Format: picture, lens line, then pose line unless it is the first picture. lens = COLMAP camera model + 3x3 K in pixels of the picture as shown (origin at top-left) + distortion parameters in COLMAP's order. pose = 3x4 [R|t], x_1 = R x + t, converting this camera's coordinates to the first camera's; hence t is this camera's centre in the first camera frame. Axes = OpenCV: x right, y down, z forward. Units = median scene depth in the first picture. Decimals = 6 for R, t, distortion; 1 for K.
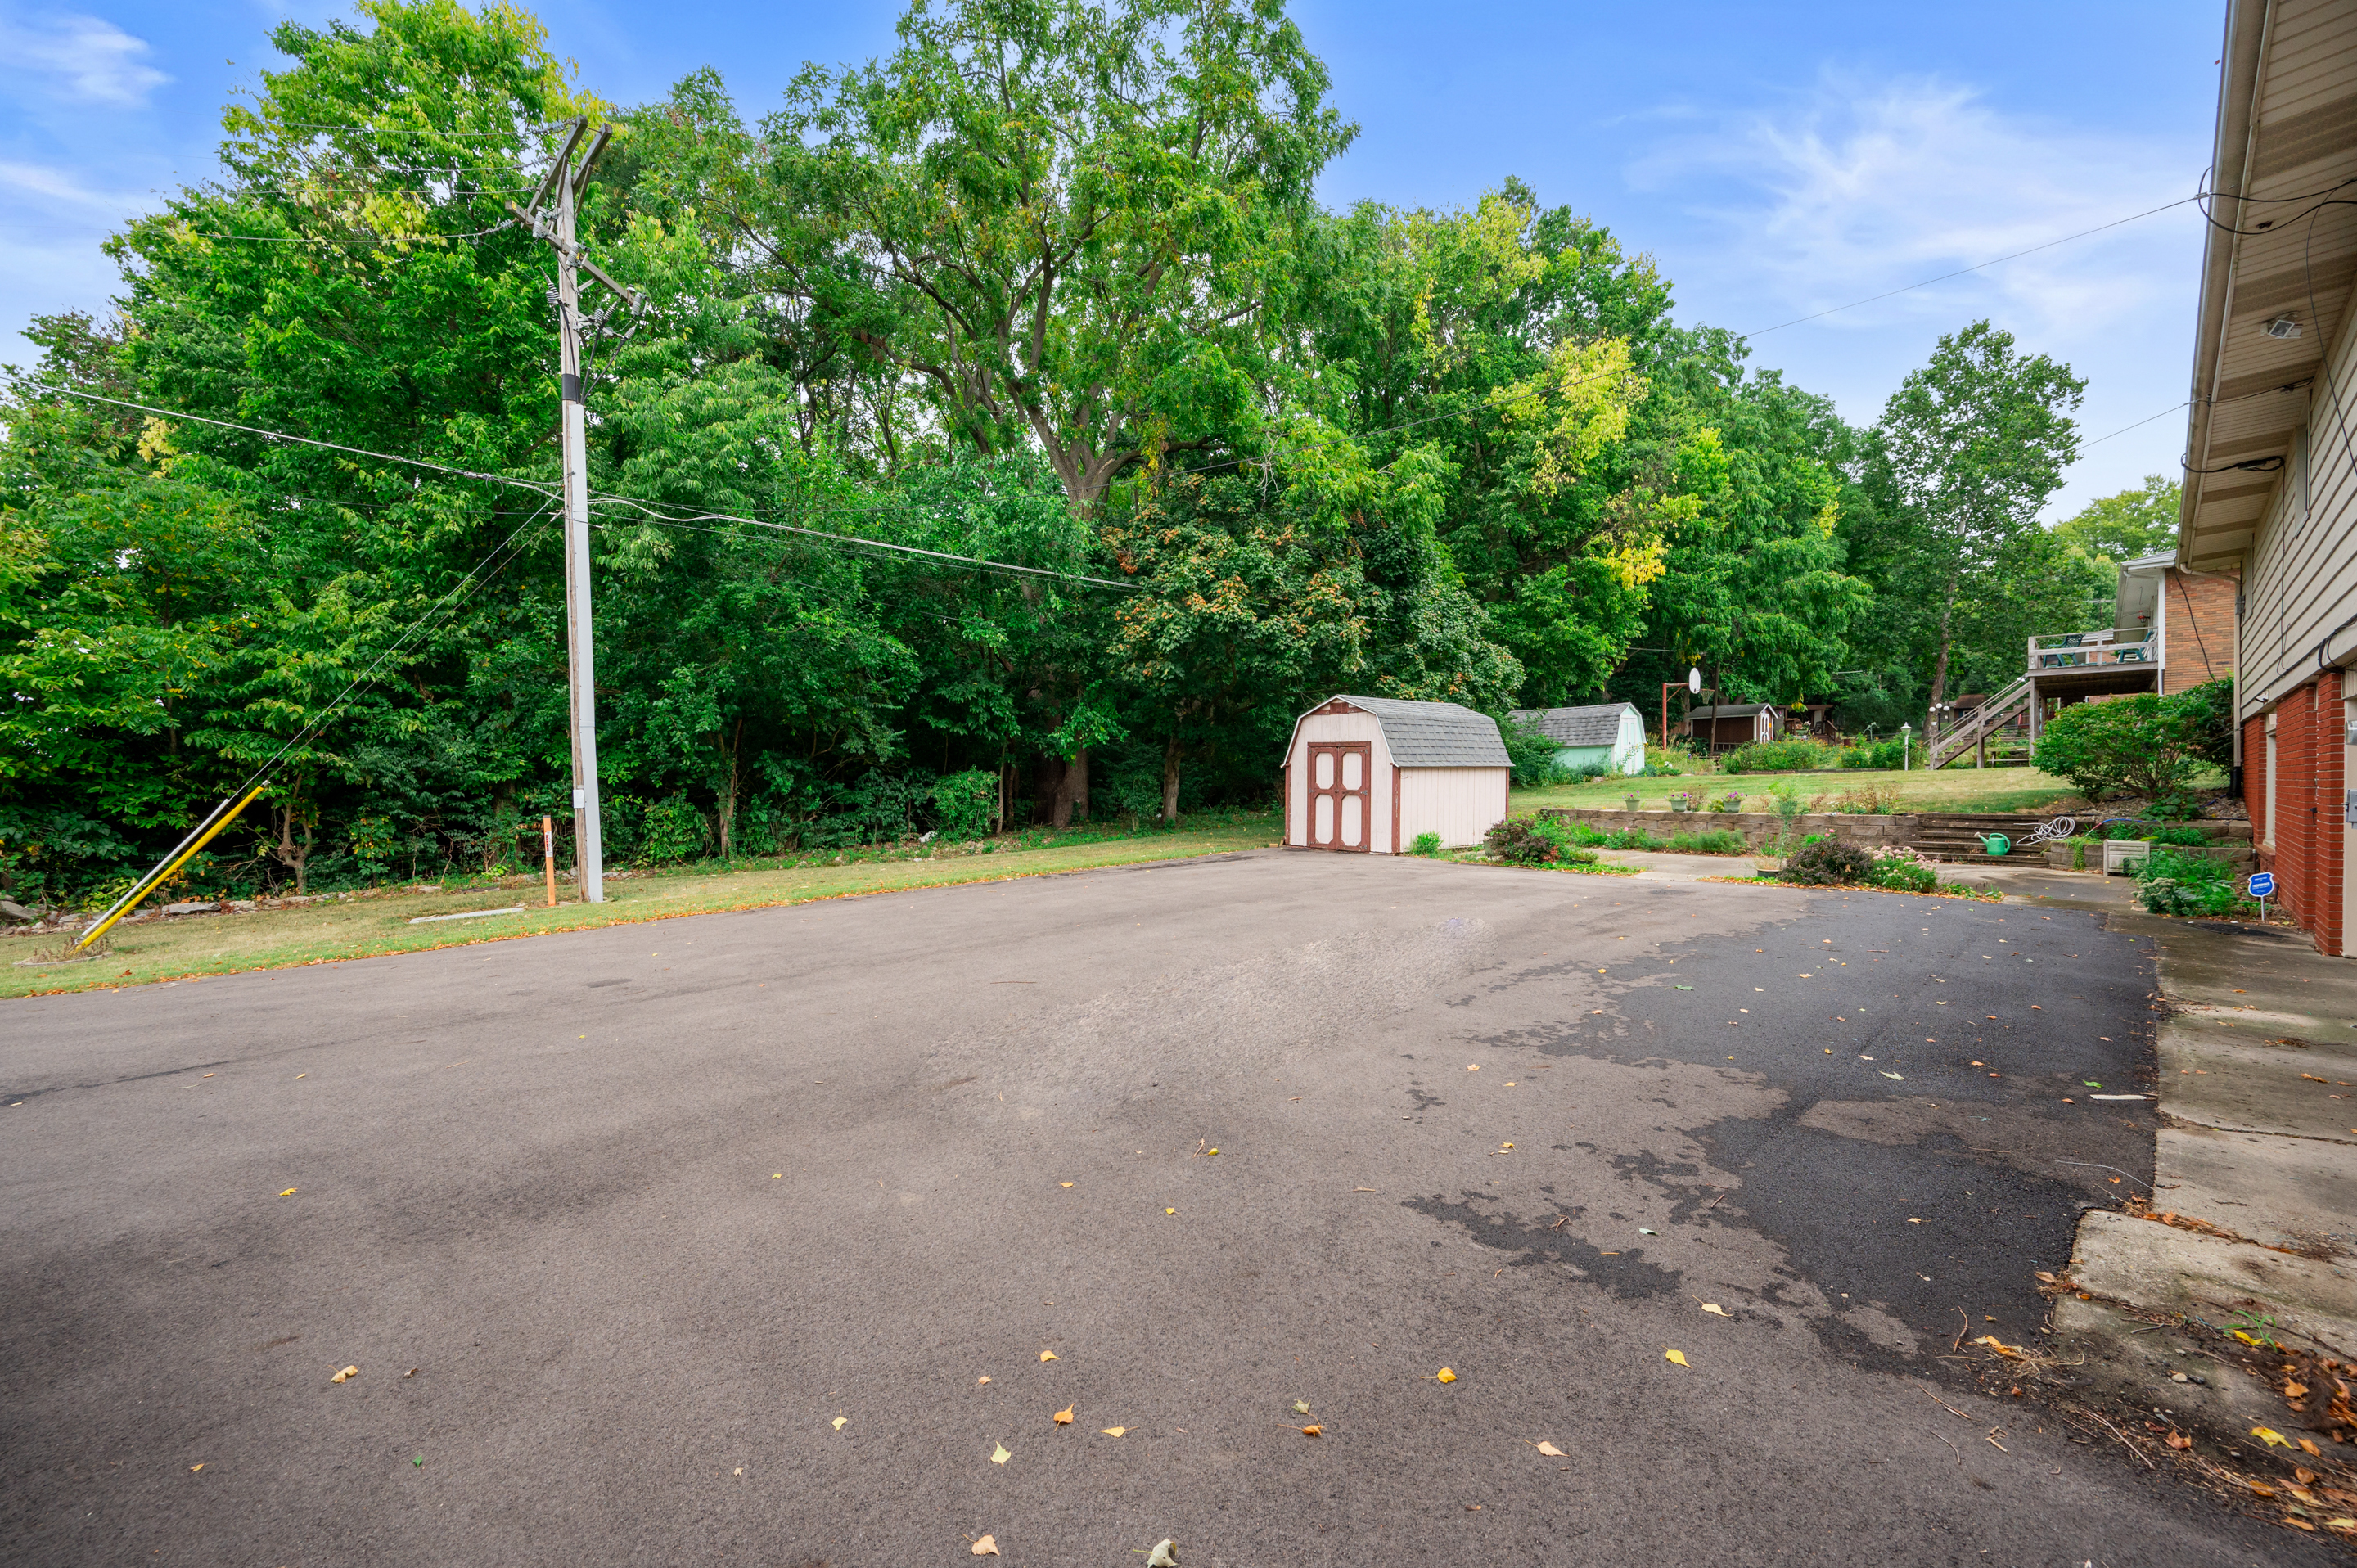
lens RADIAL K [[948.2, 0, 1180.4], [0, 948.2, 781.8], [0, 0, 1]] dist [0.002683, 0.000088]
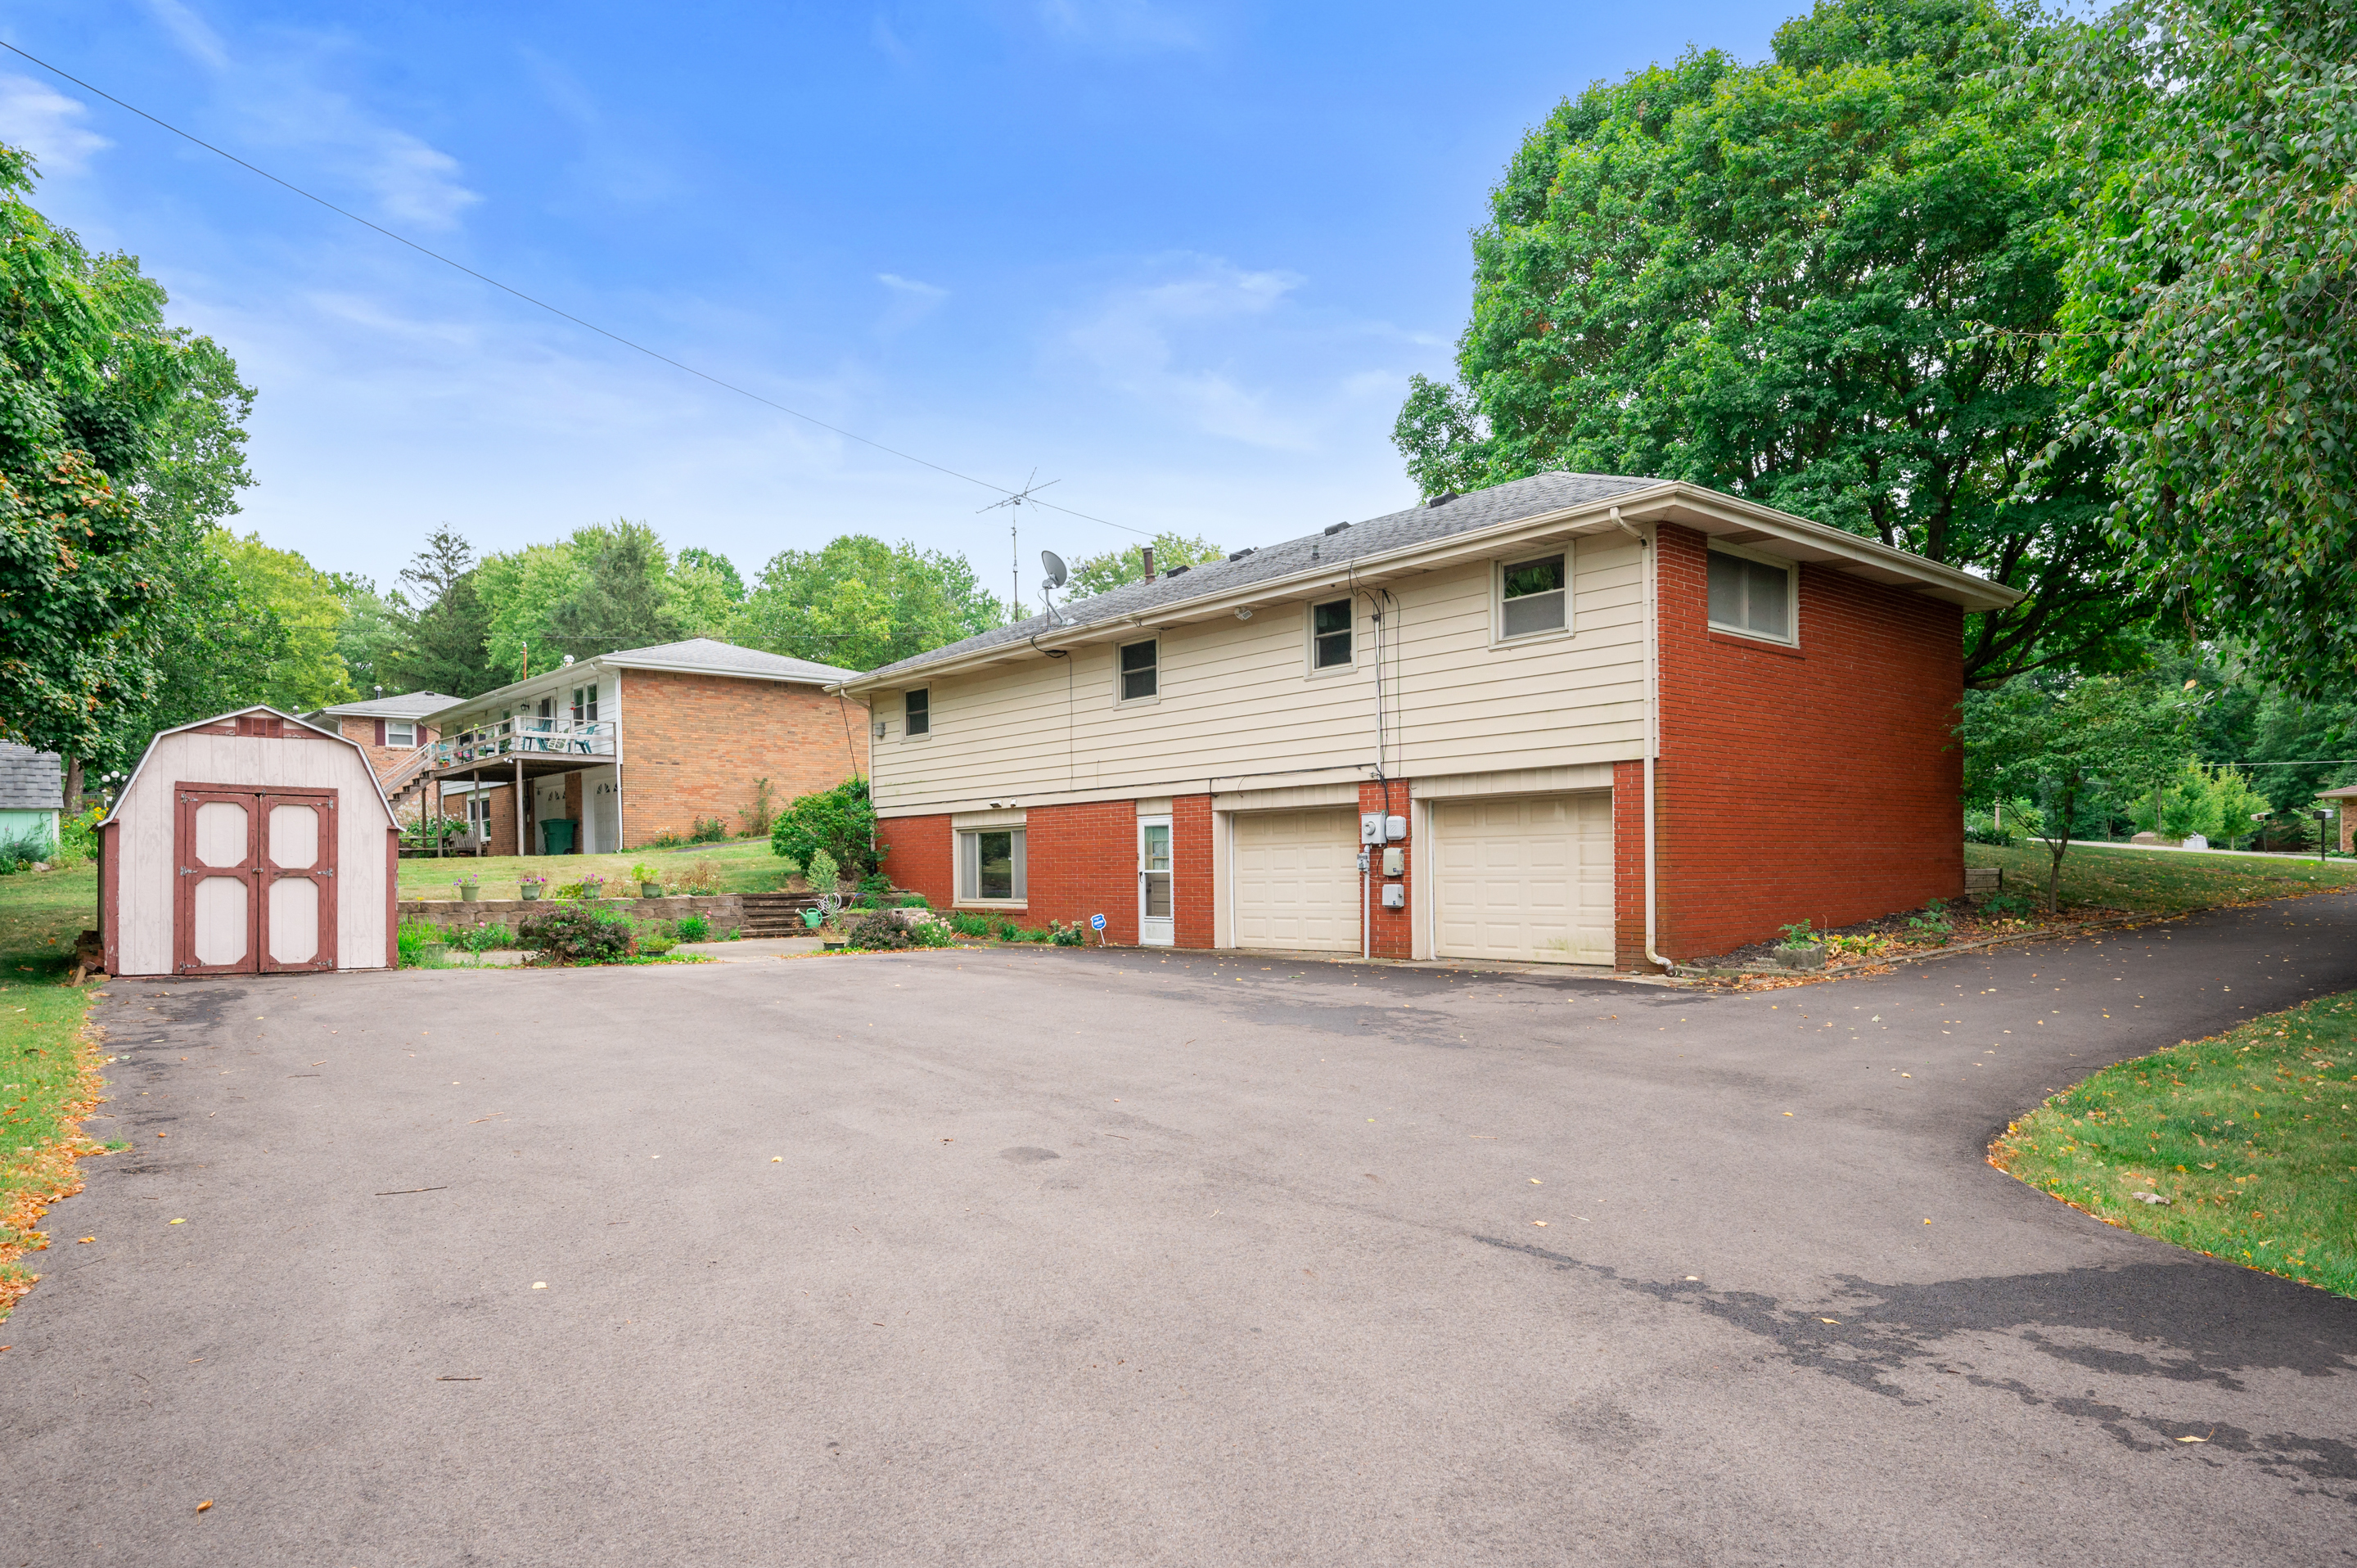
lens RADIAL K [[1398.3, 0, 1206.6], [0, 1398.3, 872.5], [0, 0, 1]] dist [0.004927, 0.000469]
pose [[0.060679, 0.004489, 0.998147, -0.643159], [0.009339, 0.999944, -0.005064, 0.020494], [-0.998114, 0.009629, 0.060633, 0.365824]]
